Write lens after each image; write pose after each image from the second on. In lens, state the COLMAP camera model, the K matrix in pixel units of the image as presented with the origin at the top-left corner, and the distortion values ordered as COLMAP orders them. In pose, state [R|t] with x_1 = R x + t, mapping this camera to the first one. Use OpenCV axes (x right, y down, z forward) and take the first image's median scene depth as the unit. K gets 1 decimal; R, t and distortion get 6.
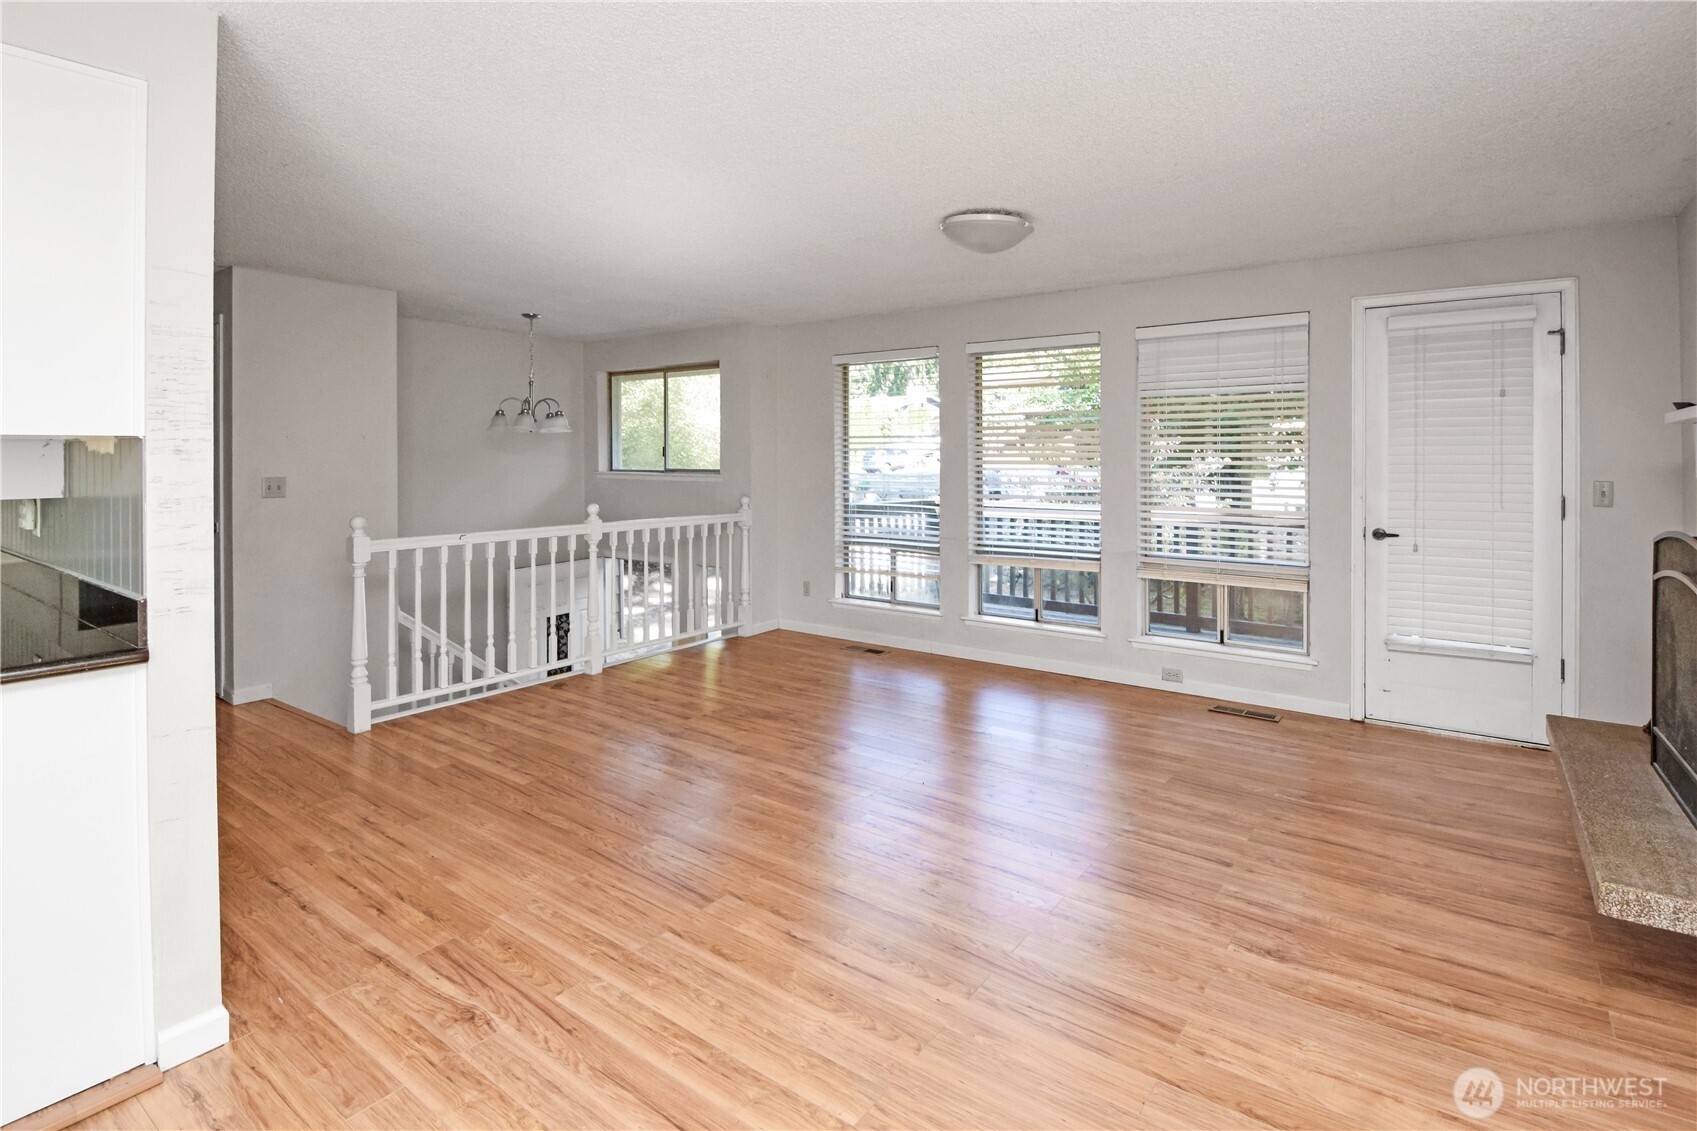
lens RADIAL K [[836.3, 0, 858.5], [0, 836.3, 491.0], [0, 0, 1]] dist [0.016507, -0.022947]
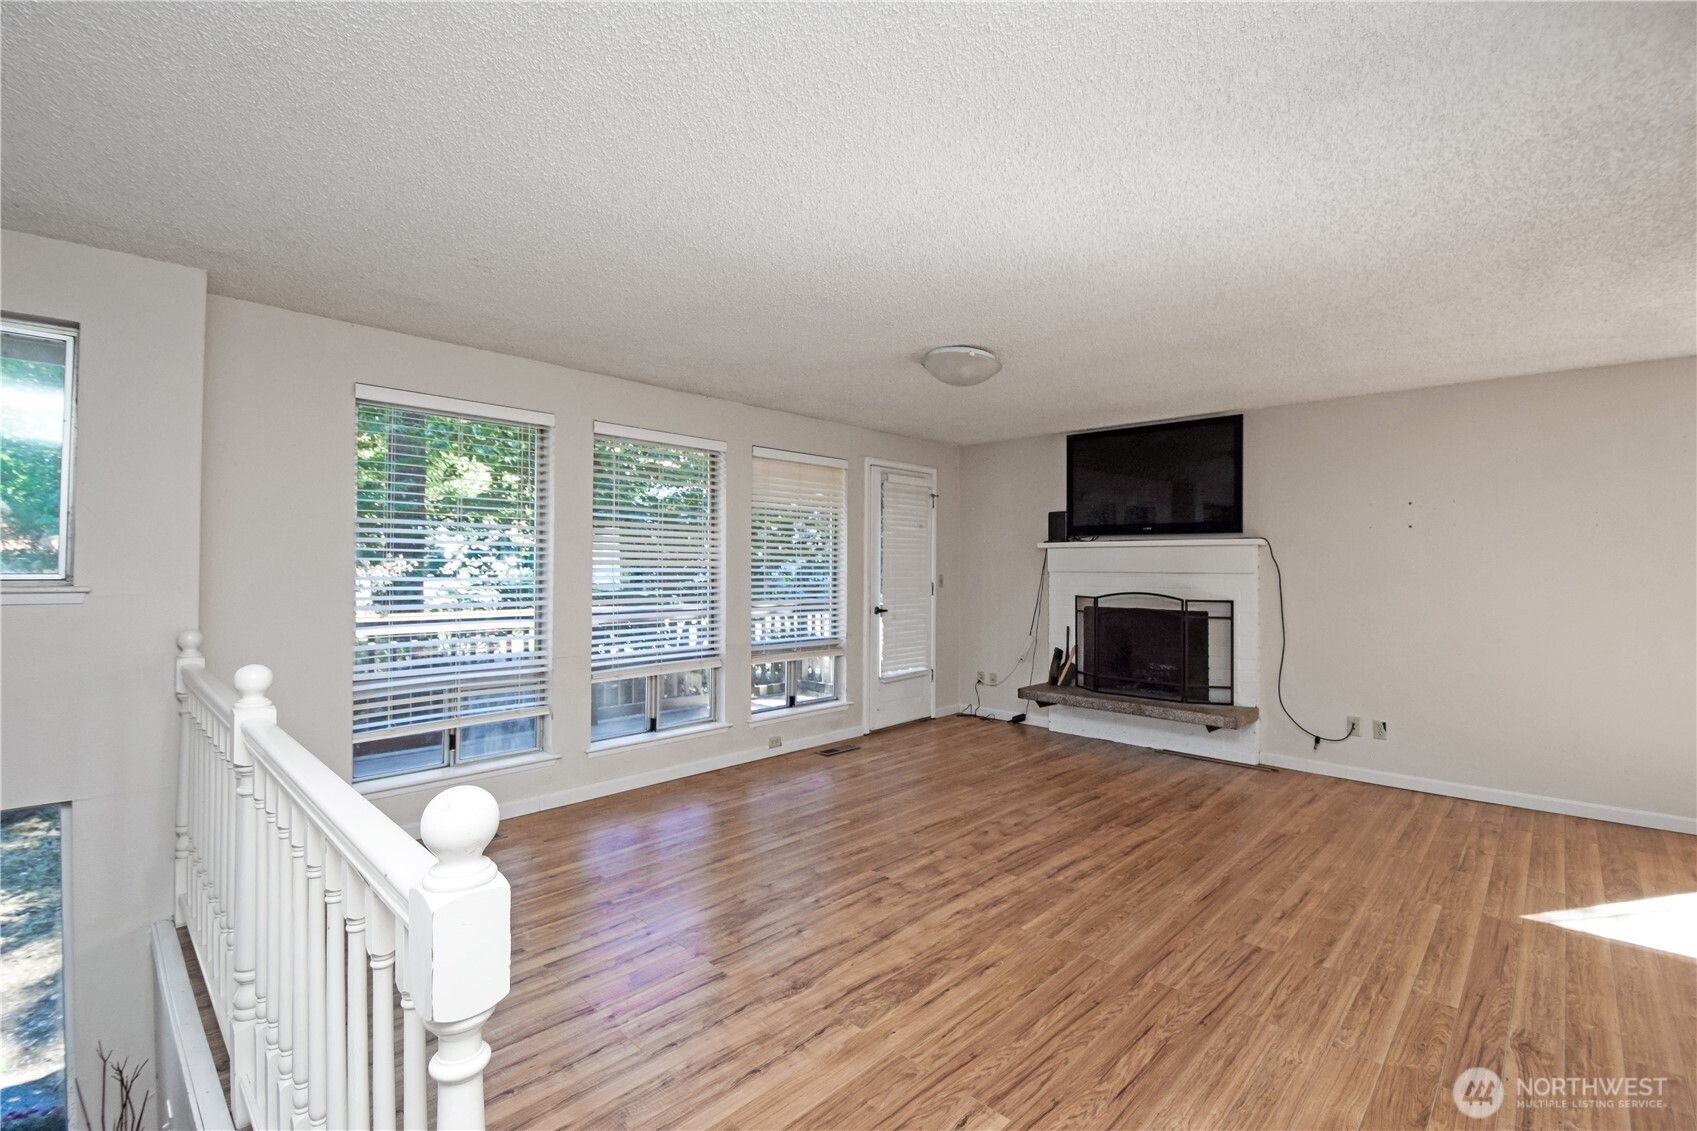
lens RADIAL K [[754.6, 0, 848.5], [0, 754.6, 565.5], [0, 0, 1]] dist [0.015472, -0.021658]
pose [[0.122544, 0.002143, 0.992461, -1.025220], [0.030474, 0.999518, -0.005921, -0.032931], [-0.991995, 0.030970, 0.122420, 1.144153]]
